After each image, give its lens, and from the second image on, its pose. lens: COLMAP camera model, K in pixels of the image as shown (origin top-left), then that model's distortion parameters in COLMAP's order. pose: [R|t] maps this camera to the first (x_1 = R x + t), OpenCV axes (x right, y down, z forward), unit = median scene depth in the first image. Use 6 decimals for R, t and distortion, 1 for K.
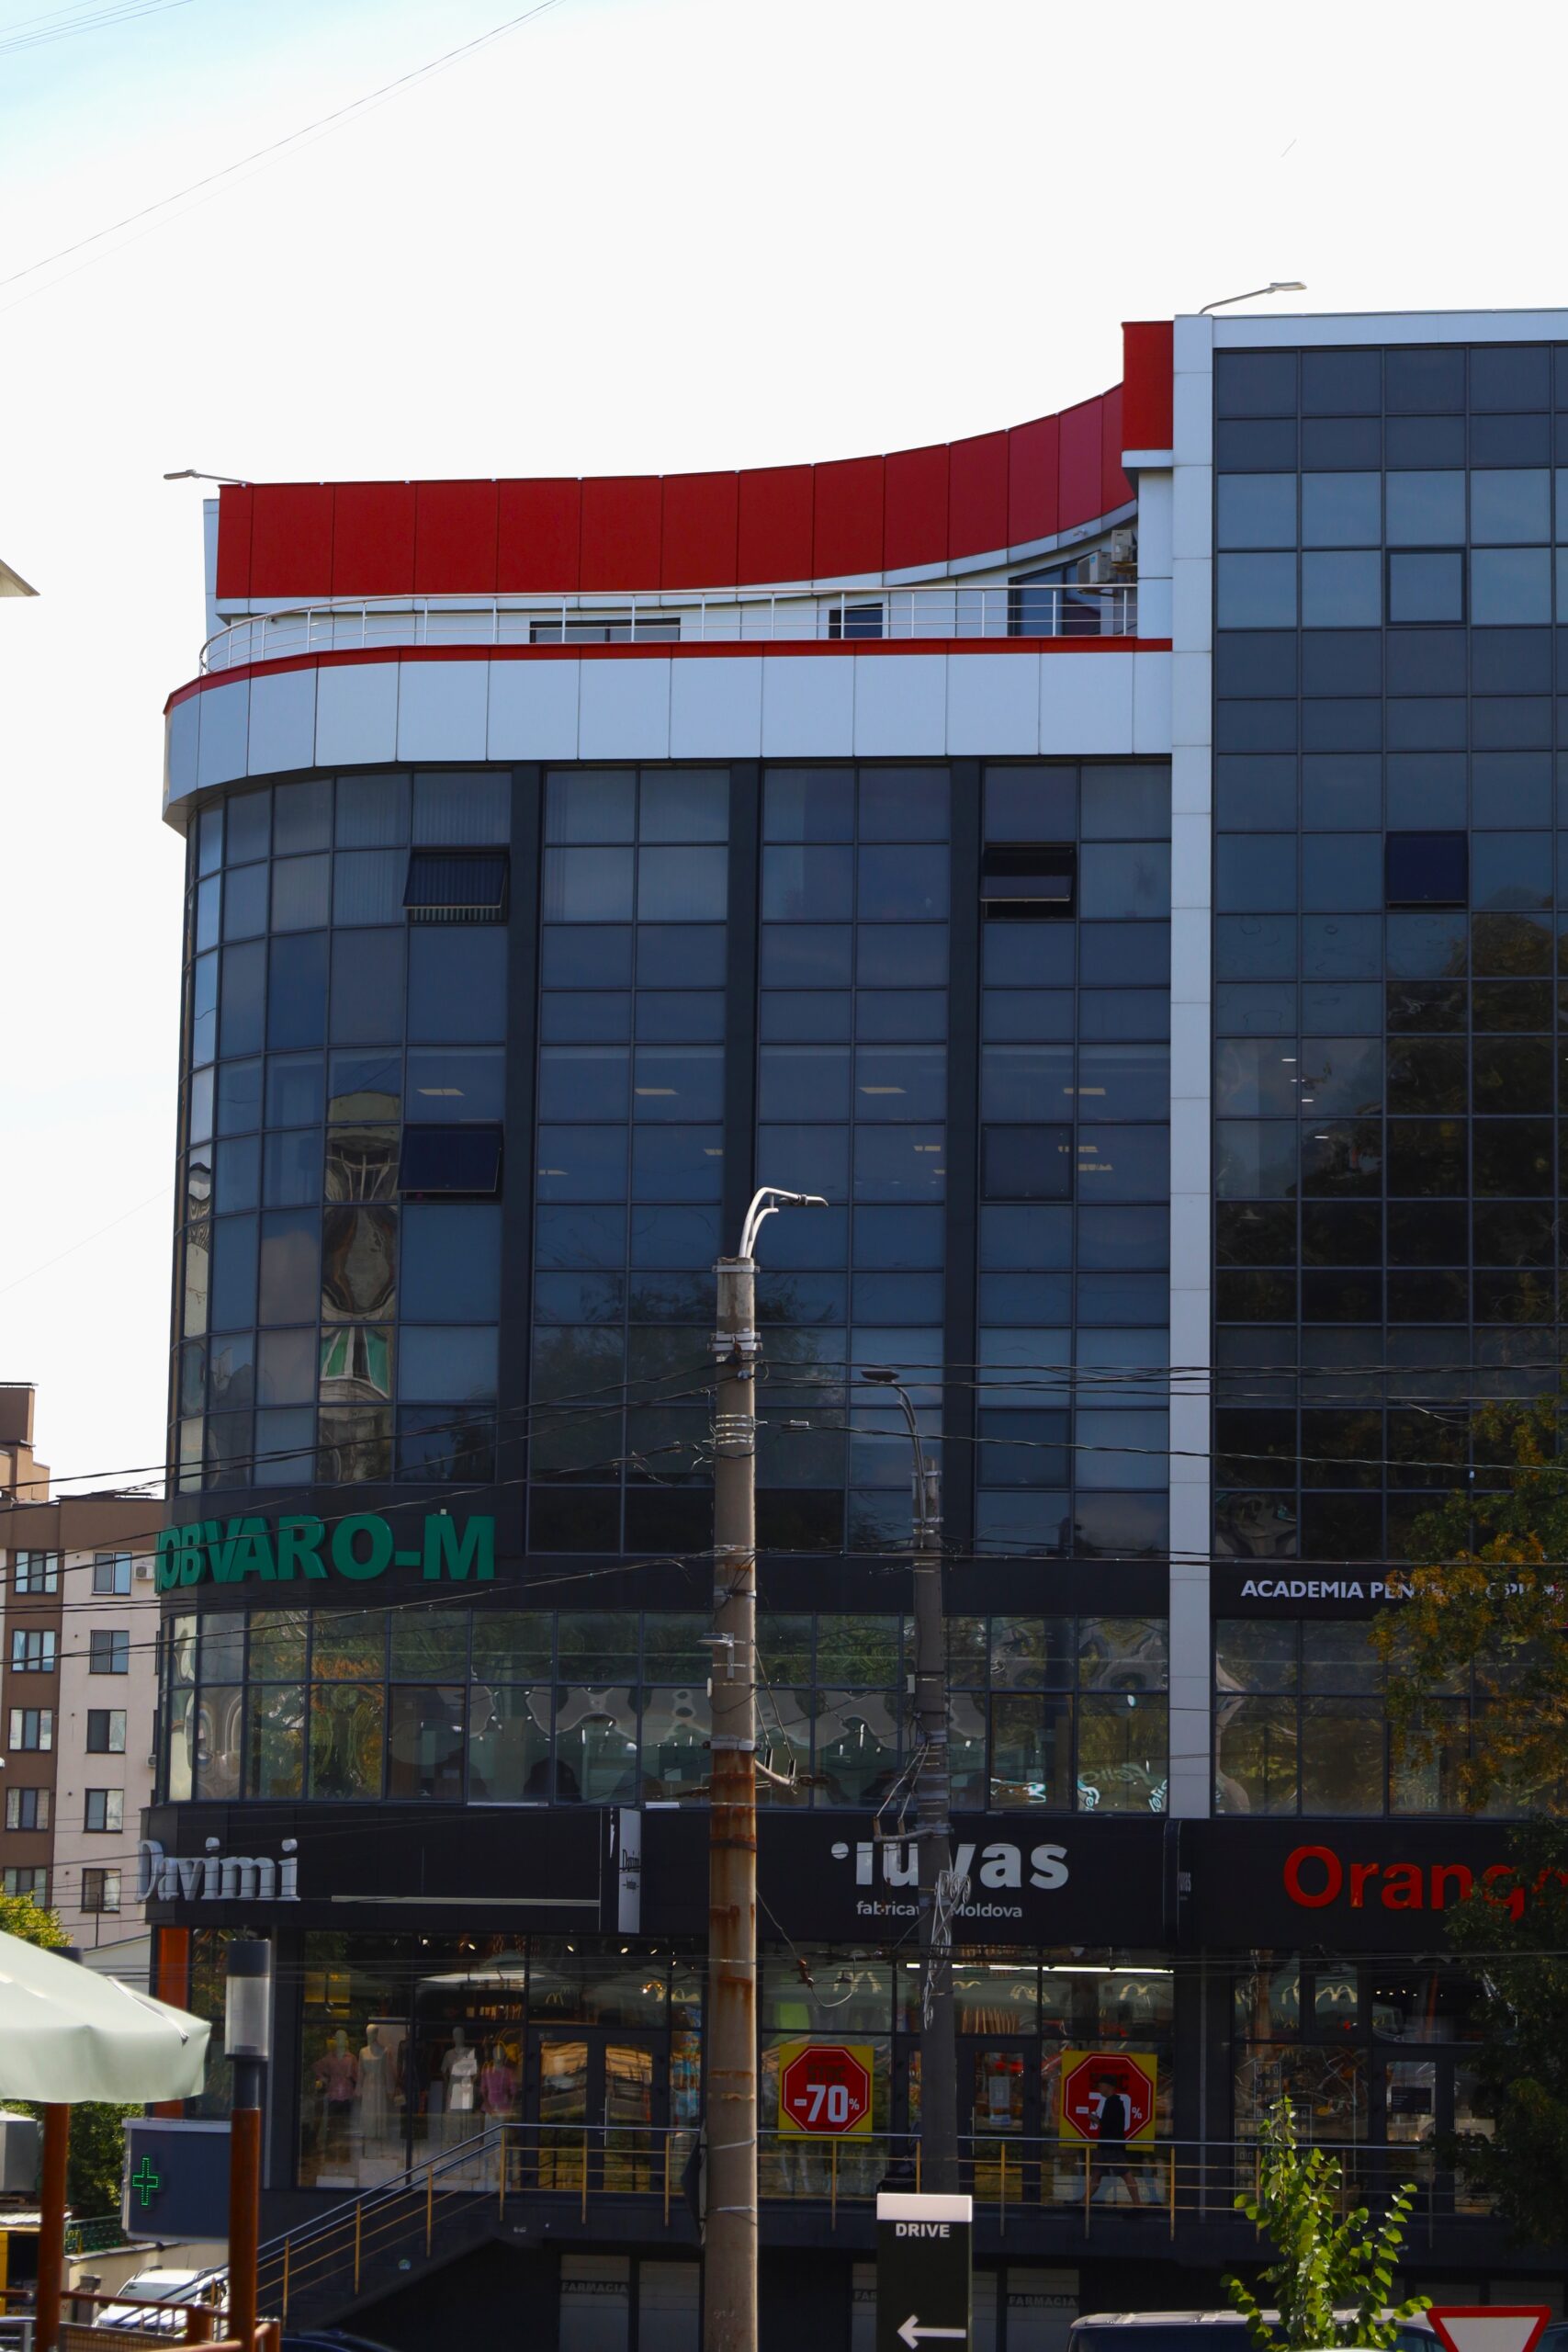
lens RADIAL K [[5341.0, 0, 705.2], [0, 5341.0, 1108.1], [0, 0, 1]] dist [-0.001302, 0.000000]
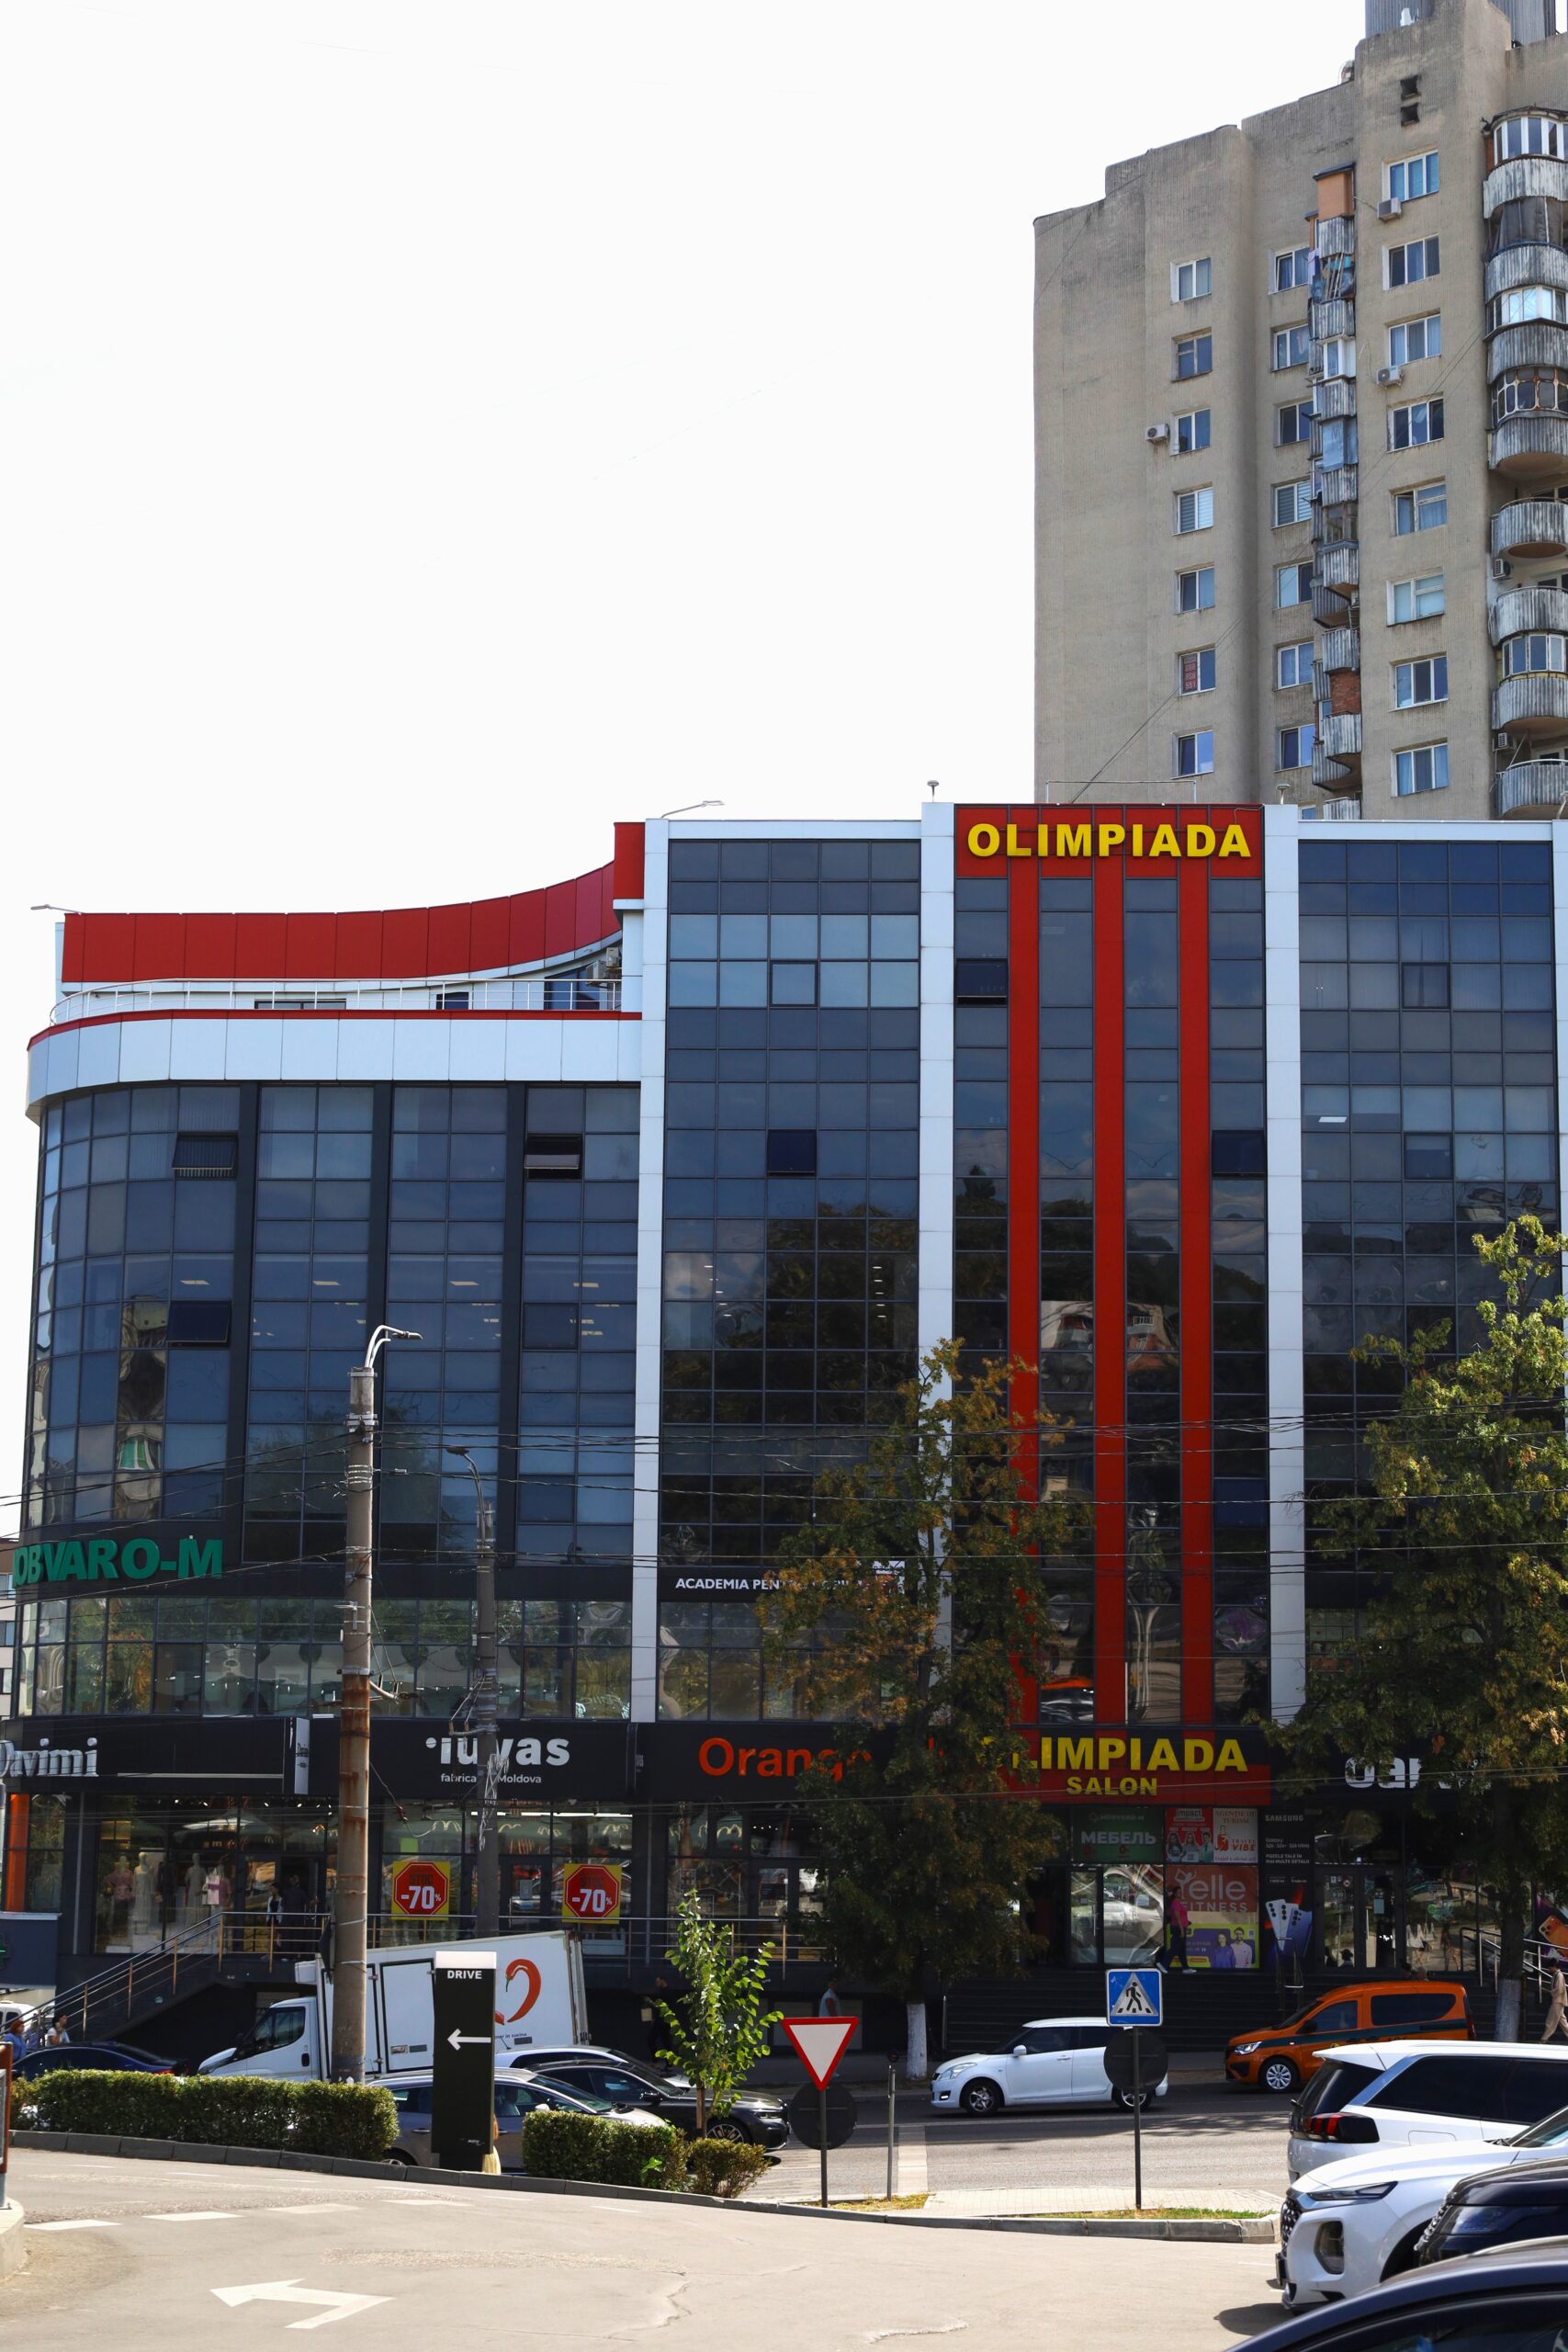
lens RADIAL K [[3637.7, 0, 789.6], [0, 3637.7, 1181.4], [0, 0, 1]] dist [0.039462, 0.000000]
pose [[0.991630, 0.014509, 0.128291, -0.011846], [-0.012731, 0.999811, -0.014670, -0.019442], [-0.128480, 0.012914, 0.991628, -0.132253]]
